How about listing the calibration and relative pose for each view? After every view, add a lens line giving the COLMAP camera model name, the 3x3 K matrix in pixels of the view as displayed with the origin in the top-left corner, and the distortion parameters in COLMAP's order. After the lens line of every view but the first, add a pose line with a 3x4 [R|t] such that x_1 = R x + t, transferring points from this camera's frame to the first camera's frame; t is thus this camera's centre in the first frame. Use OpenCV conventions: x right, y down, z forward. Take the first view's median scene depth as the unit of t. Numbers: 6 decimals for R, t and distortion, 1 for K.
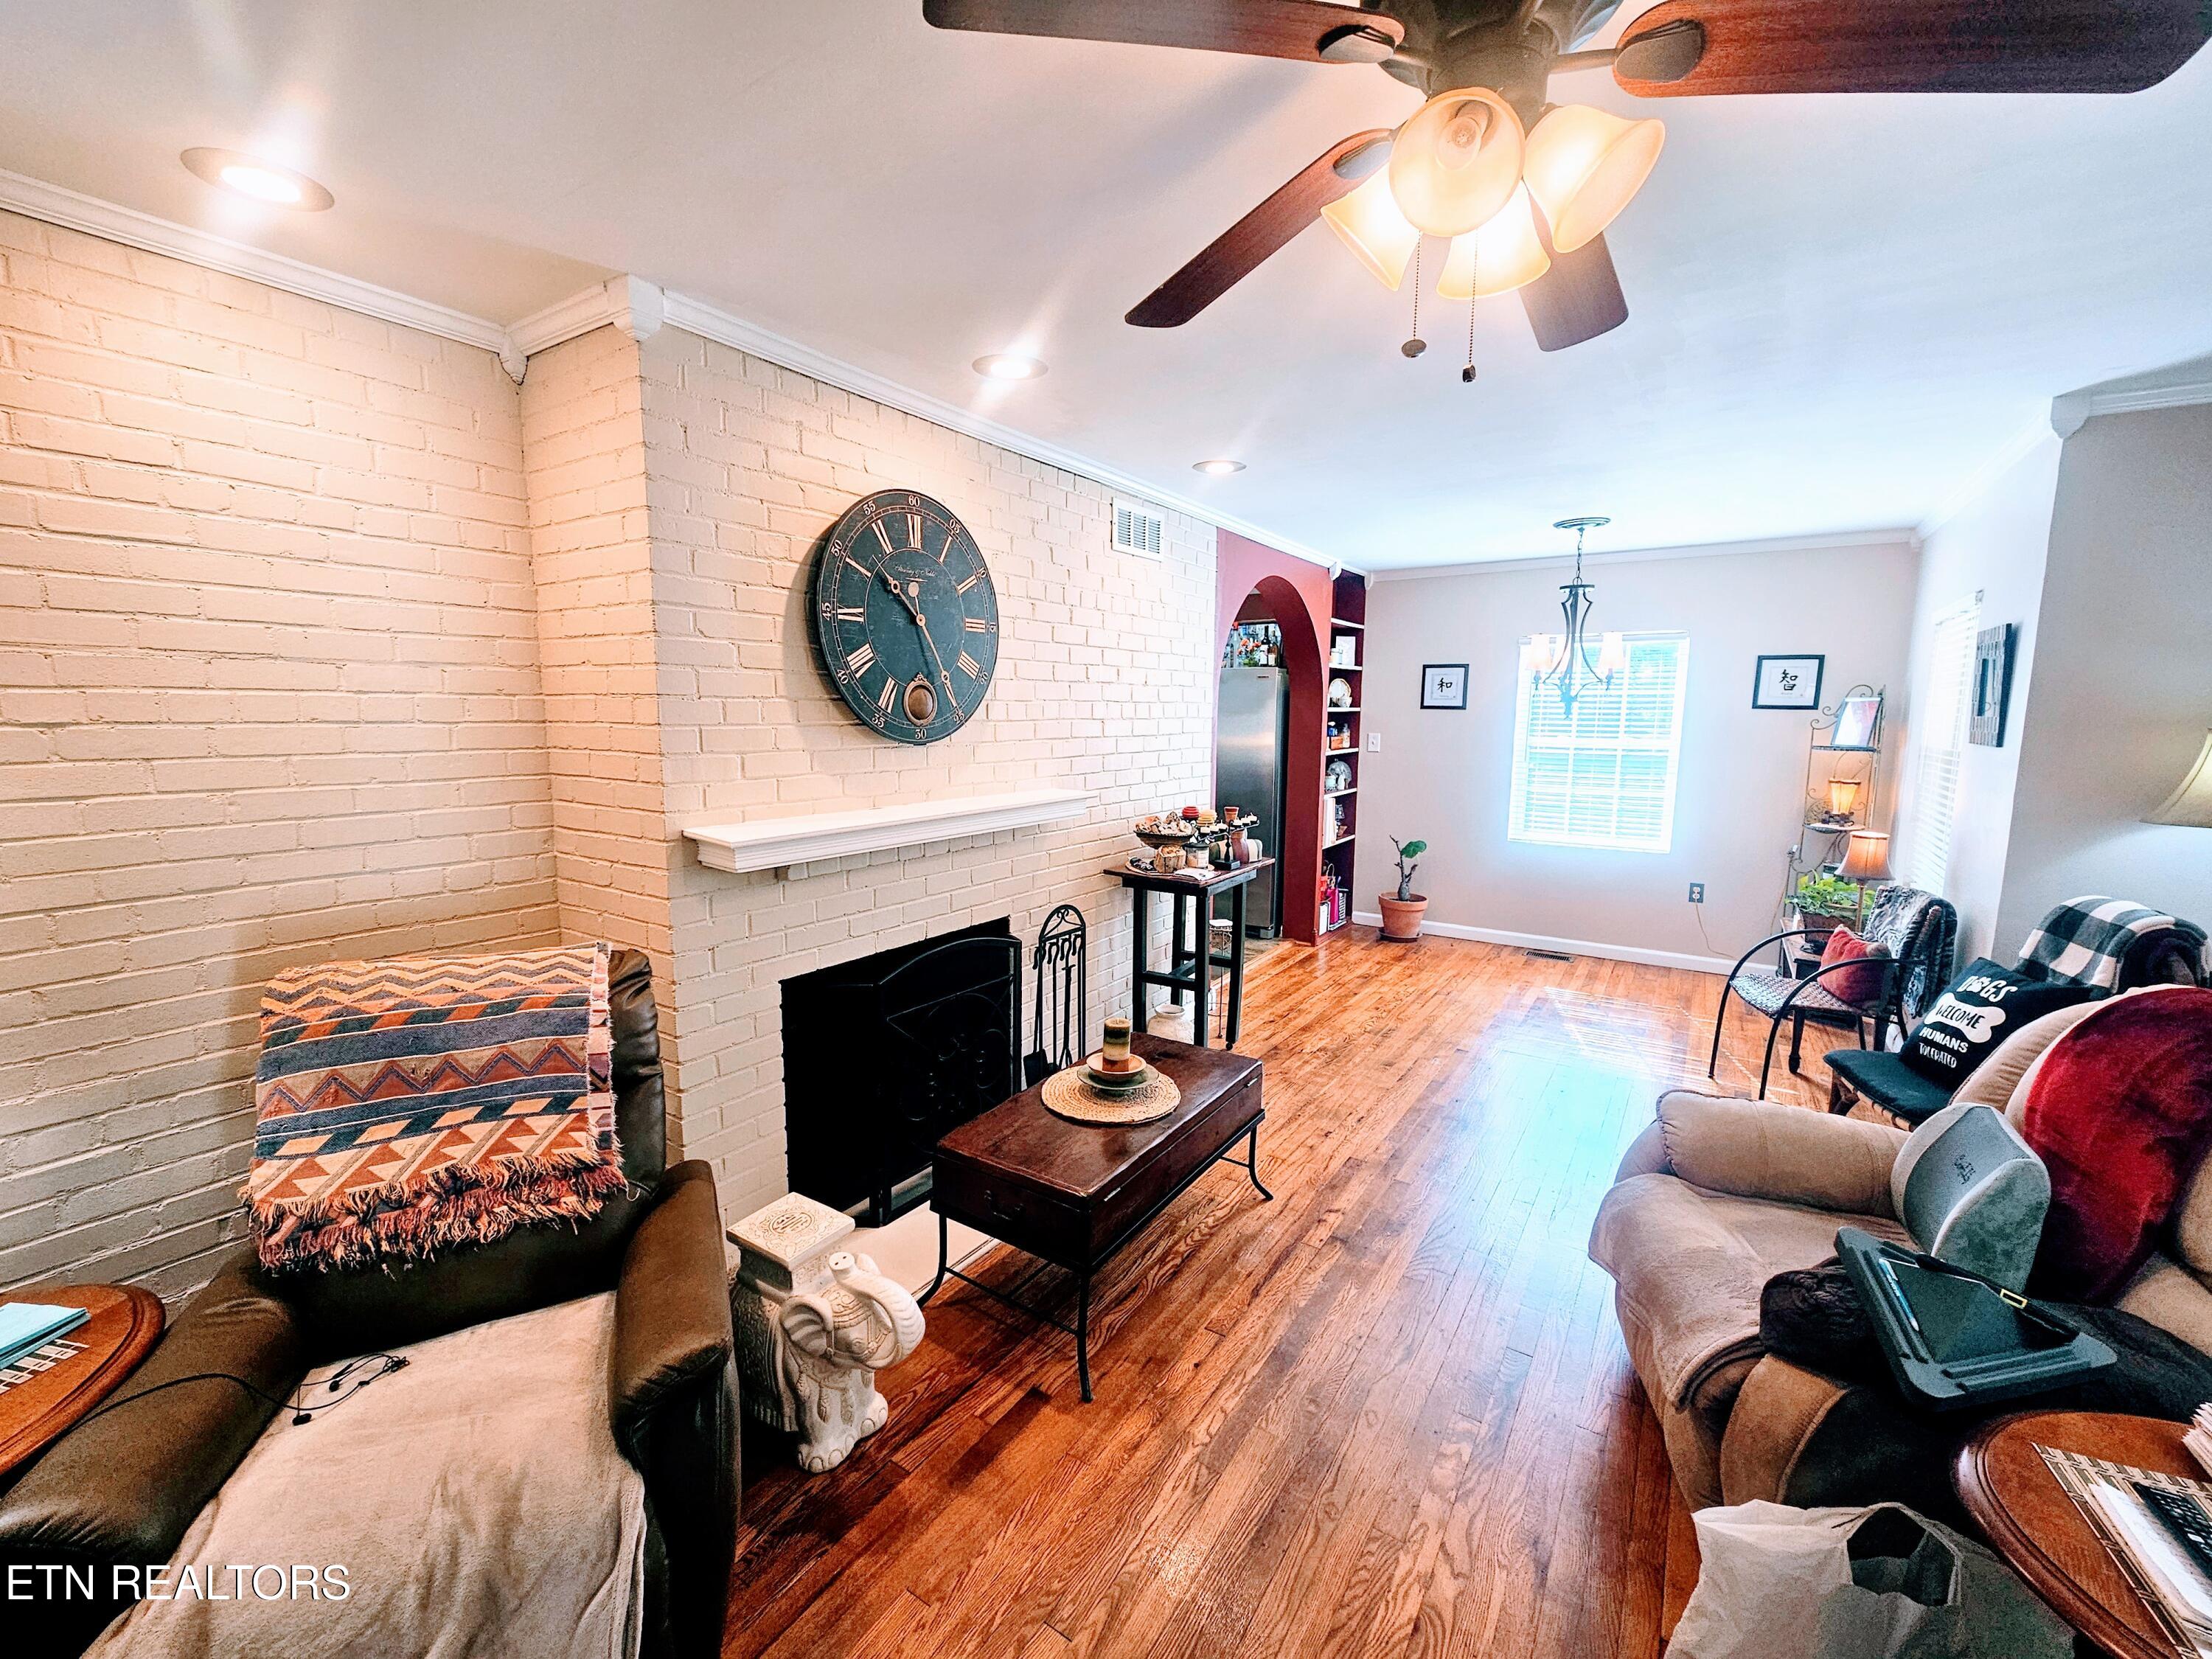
lens RADIAL K [[910.1, 0, 1100.9], [0, 910.1, 830.5], [0, 0, 1]] dist [-0.000569, 0.000520]
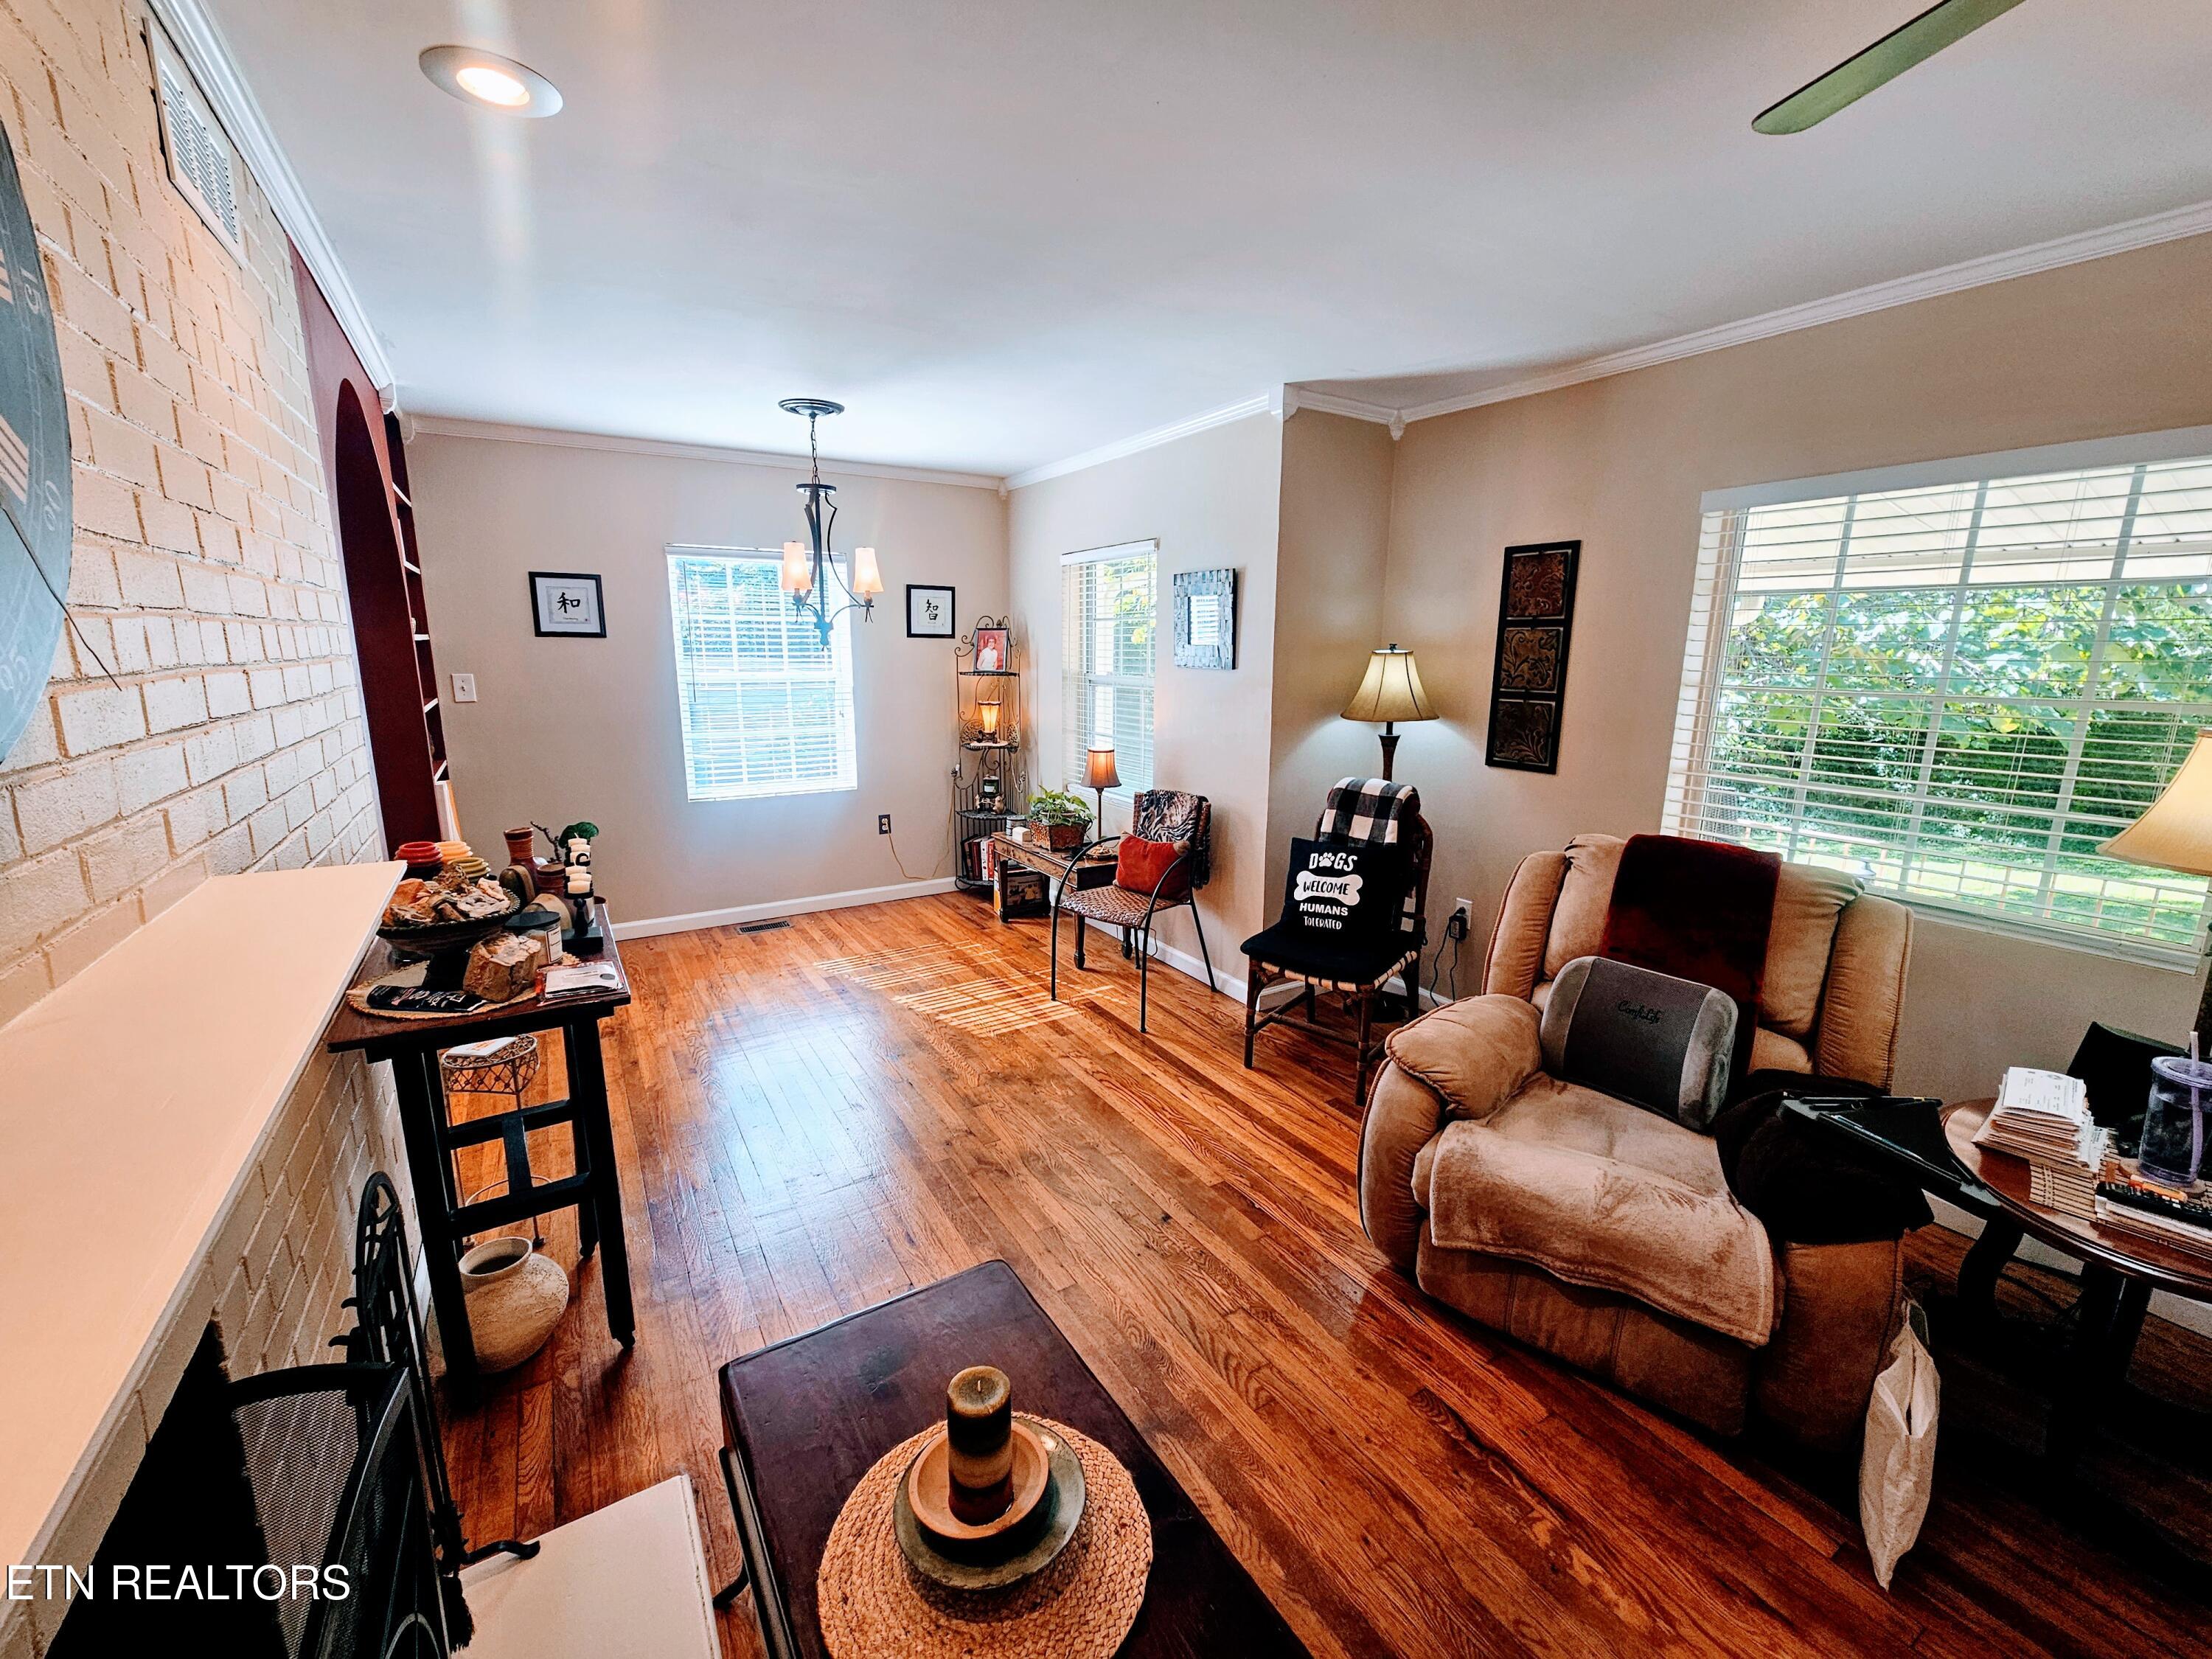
lens RADIAL K [[910.1, 0, 1099.5], [0, 910.1, 832.1], [0, 0, 1]] dist [-0.000569, 0.000520]
pose [[0.415539, -0.188911, 0.889742, -0.136602], [0.118471, 0.981102, 0.152980, -0.047898], [-0.901827, 0.041840, 0.430066, 0.359257]]
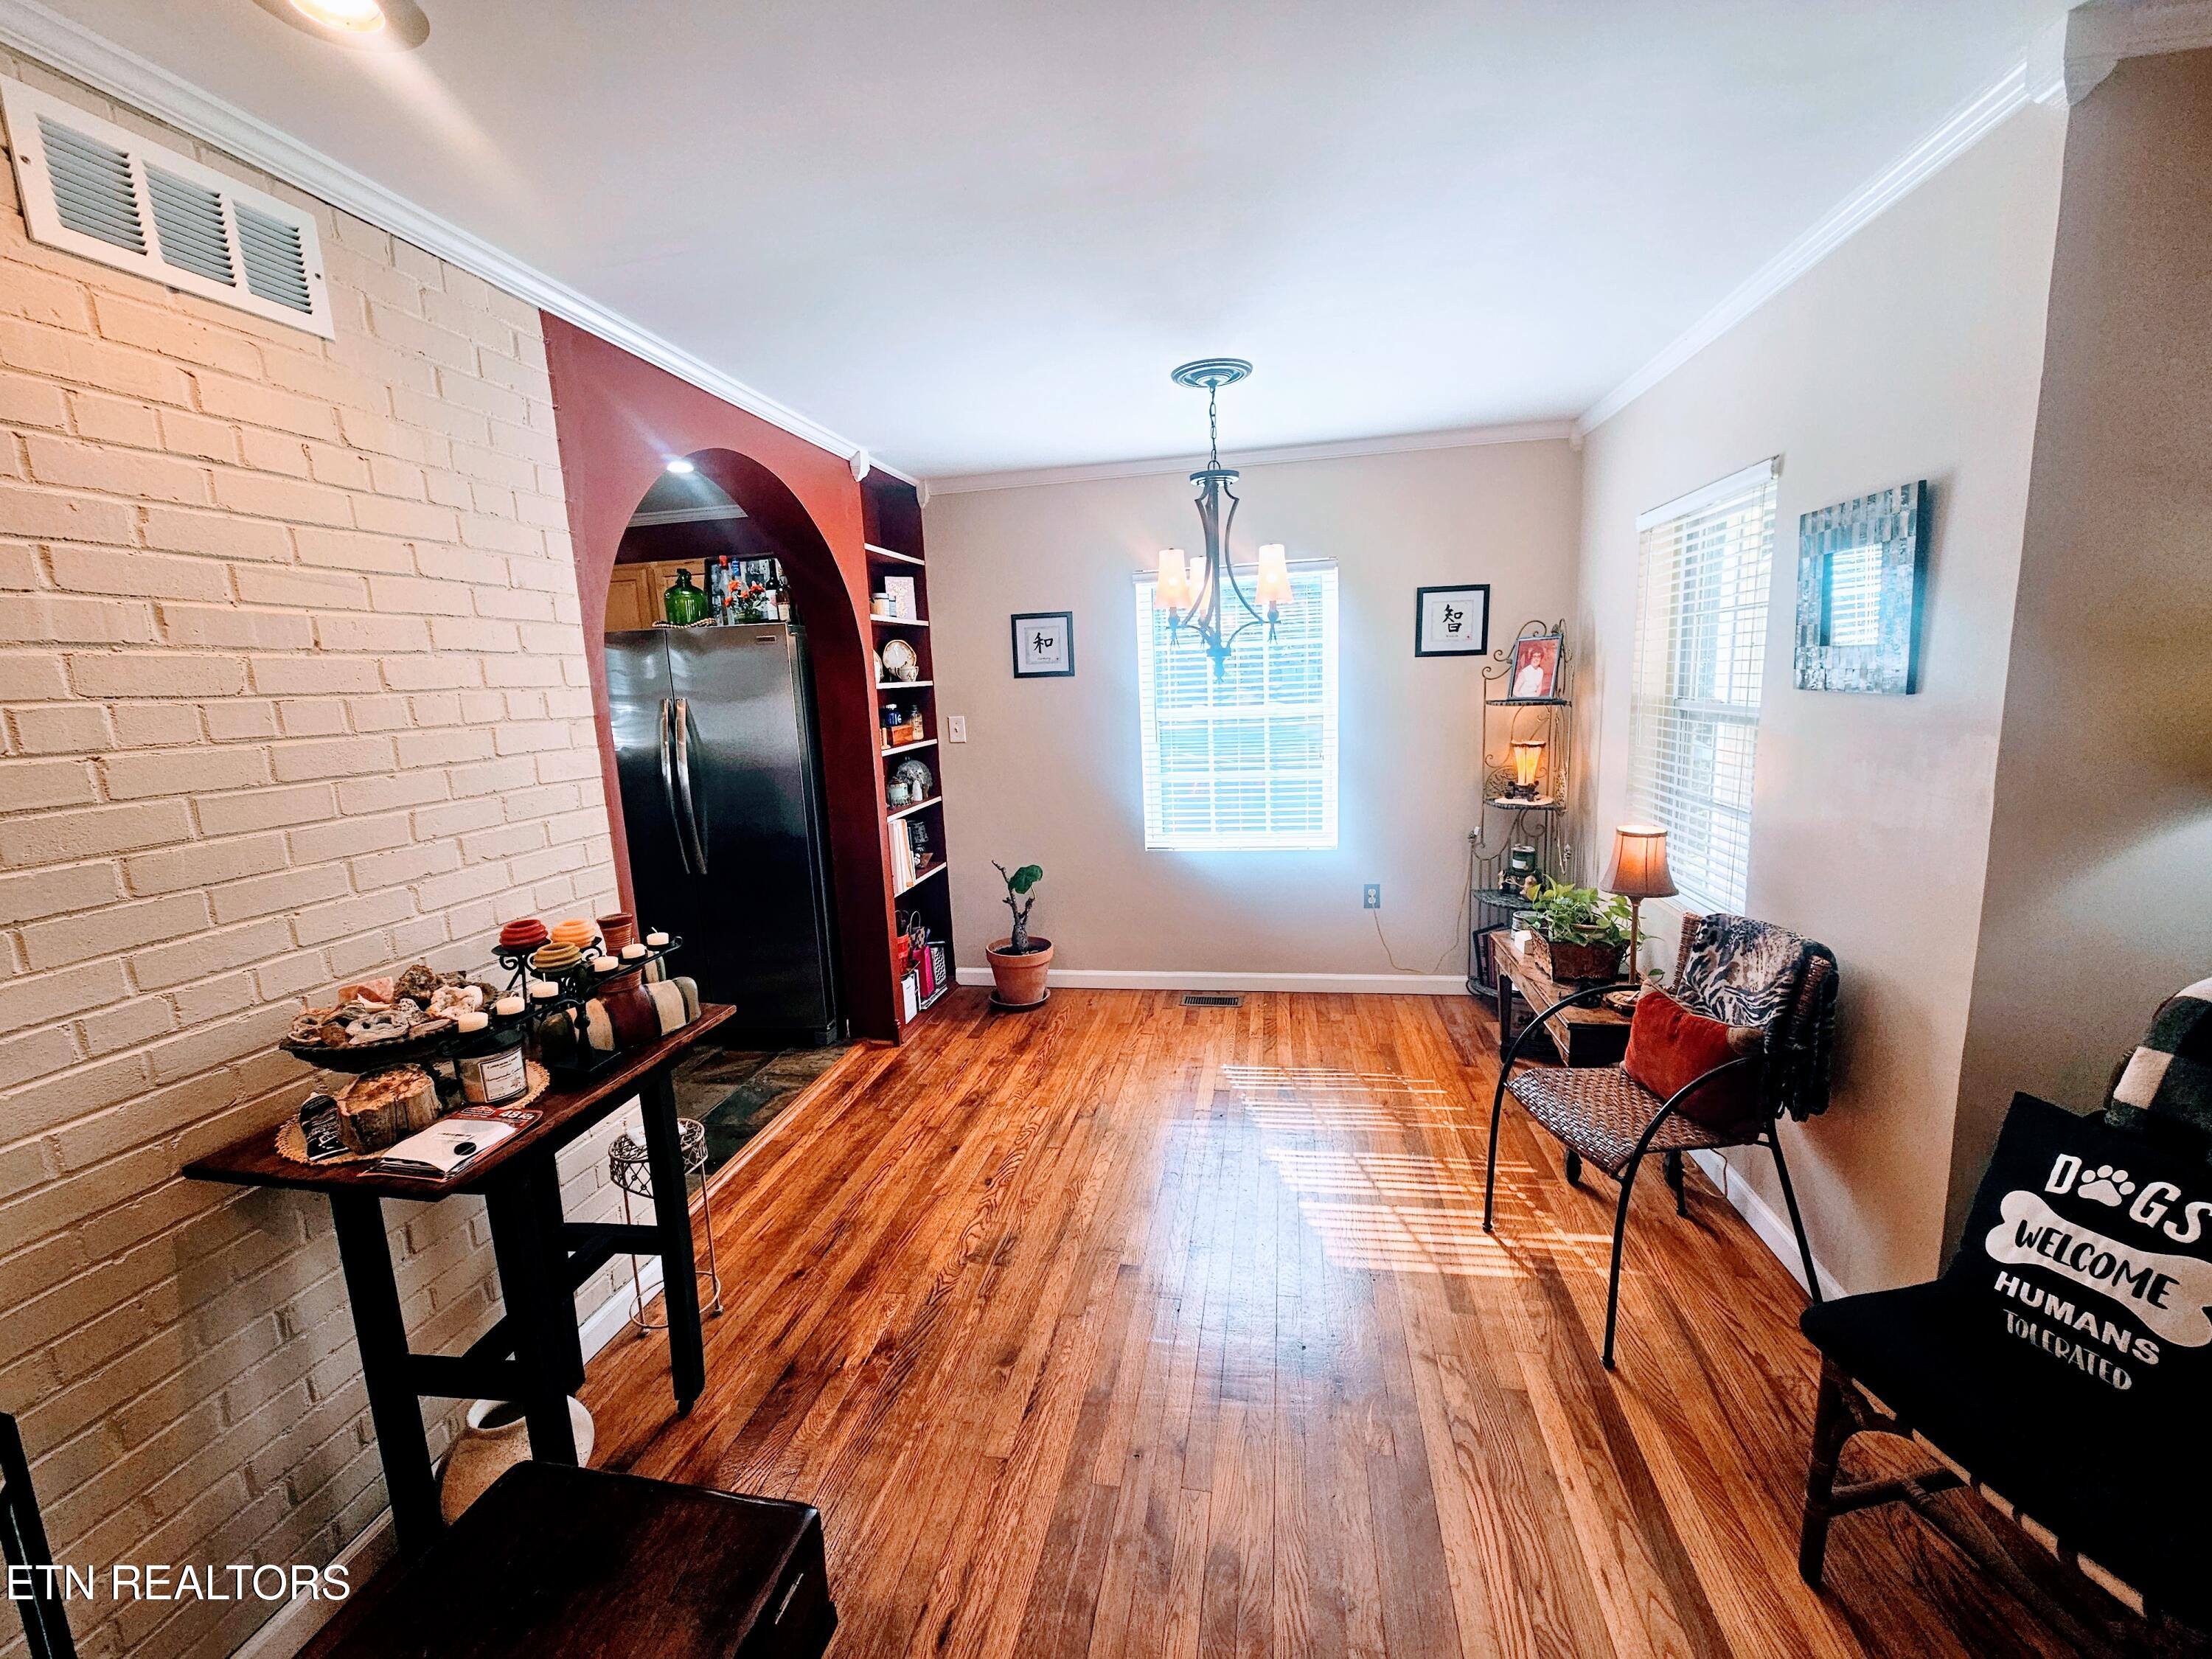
lens RADIAL K [[910.1, 0, 1099.1], [0, 910.1, 829.2], [0, 0, 1]] dist [-0.000569, 0.000520]
pose [[0.918293, -0.111696, 0.379817, 0.148238], [0.102723, 0.993742, 0.043882, -0.047276], [-0.382342, -0.001280, 0.924020, 0.367043]]
